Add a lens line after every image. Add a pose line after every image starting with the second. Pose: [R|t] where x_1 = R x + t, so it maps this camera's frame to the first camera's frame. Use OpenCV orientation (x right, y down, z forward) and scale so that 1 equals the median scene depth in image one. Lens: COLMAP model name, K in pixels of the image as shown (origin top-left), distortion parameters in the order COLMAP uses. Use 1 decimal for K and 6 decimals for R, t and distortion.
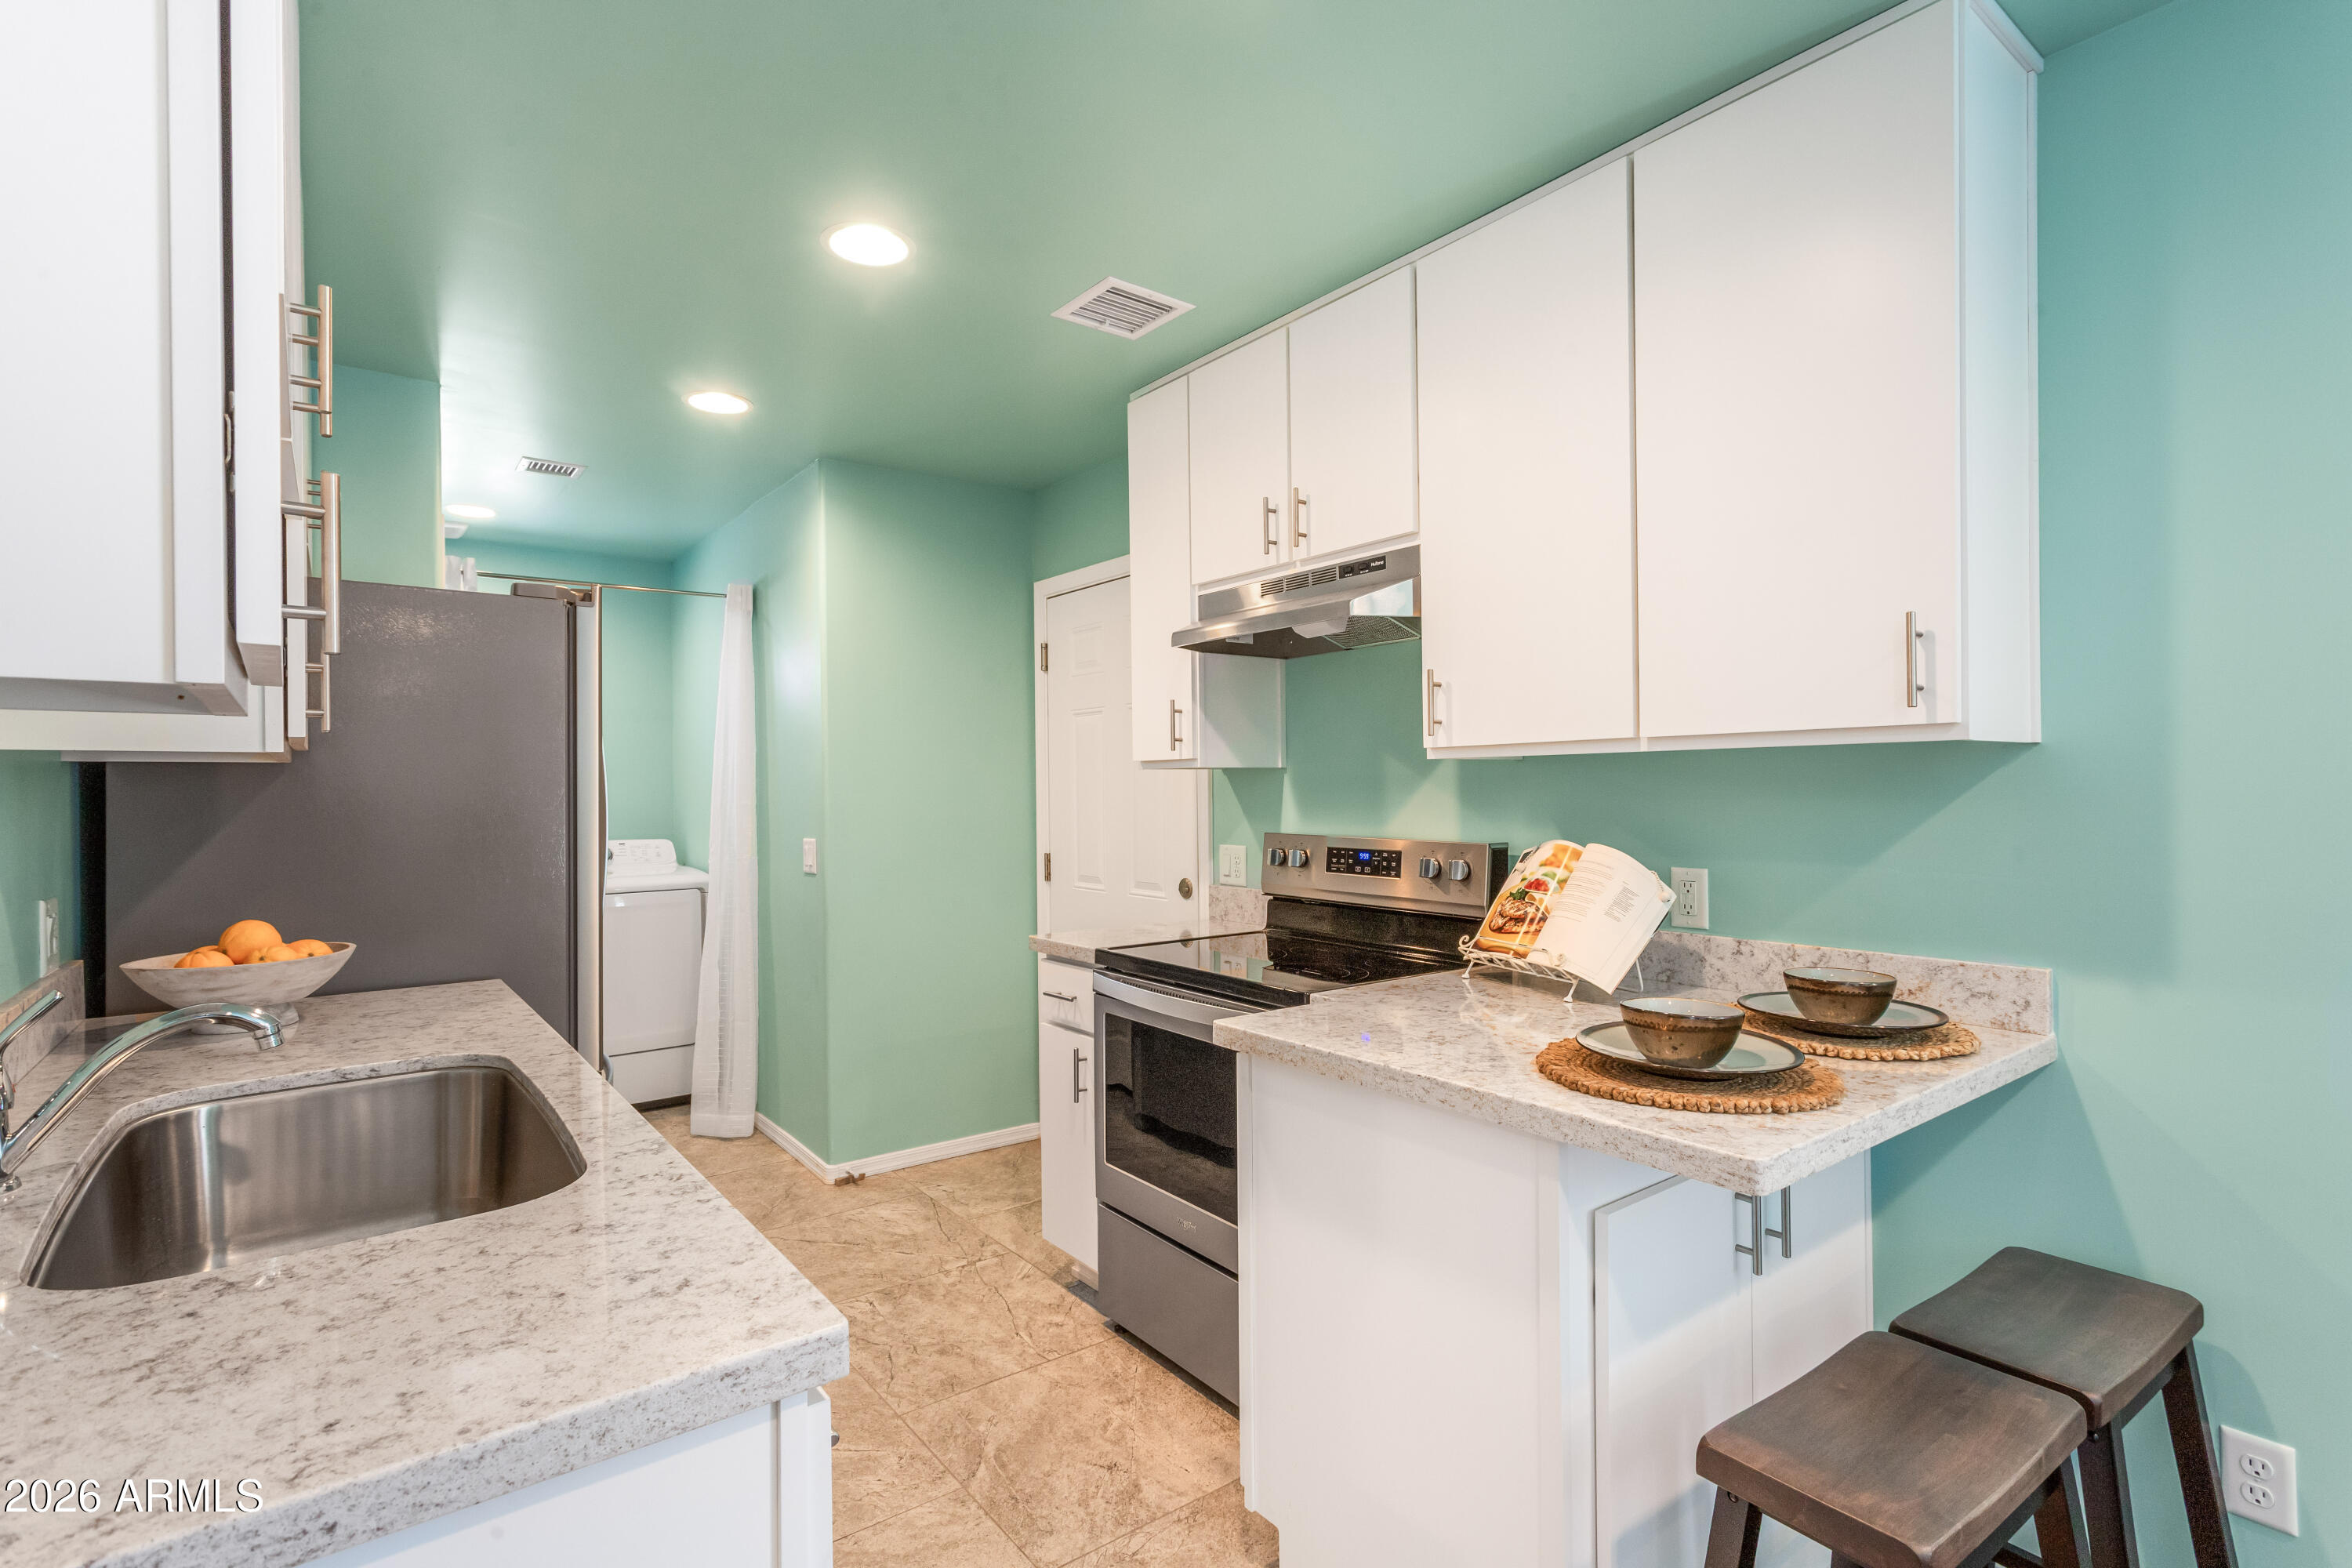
lens RADIAL K [[1100.1, 0, 1179.5], [0, 1100.1, 790.1], [0, 0, 1]] dist [0.004722, 0.000892]
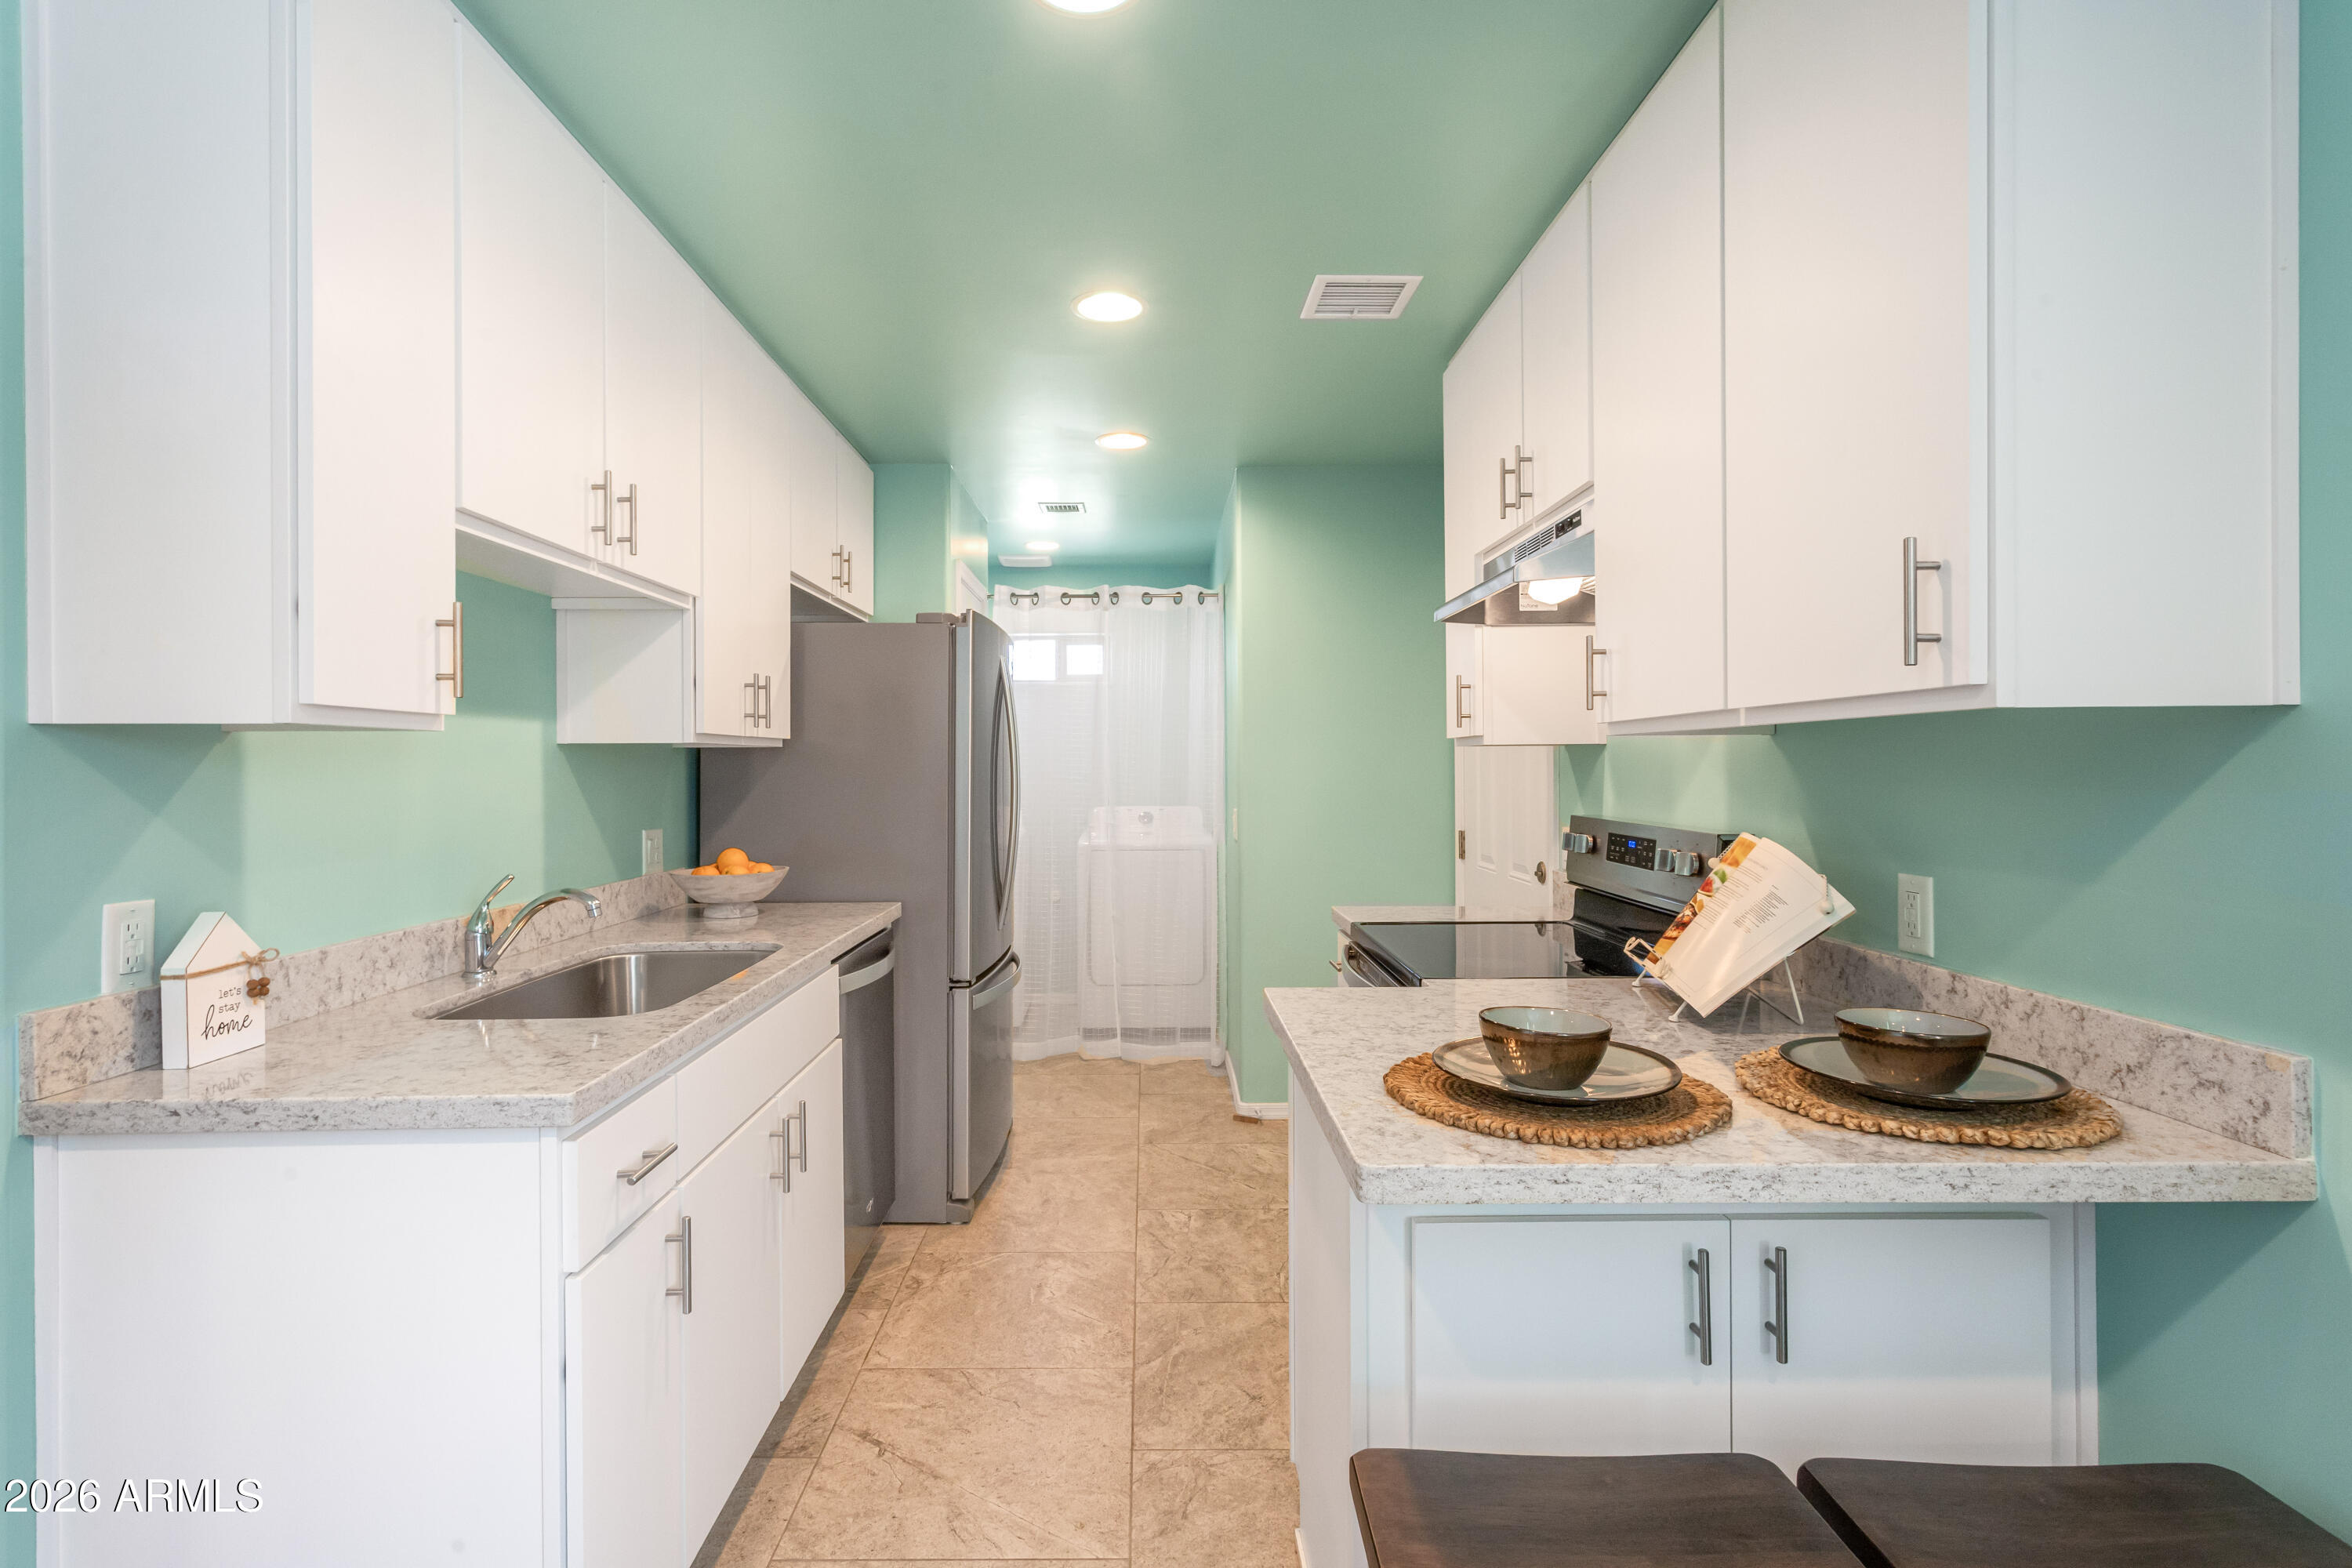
lens RADIAL K [[1132.6, 0, 1175.6], [0, 1132.6, 770.7], [0, 0, 1]] dist [0.003856, 0.000109]
pose [[0.806820, 0.008070, -0.590742, 0.544472], [-0.004463, 0.999961, 0.007566, -0.005679], [0.590780, -0.003468, 0.806825, 0.066349]]
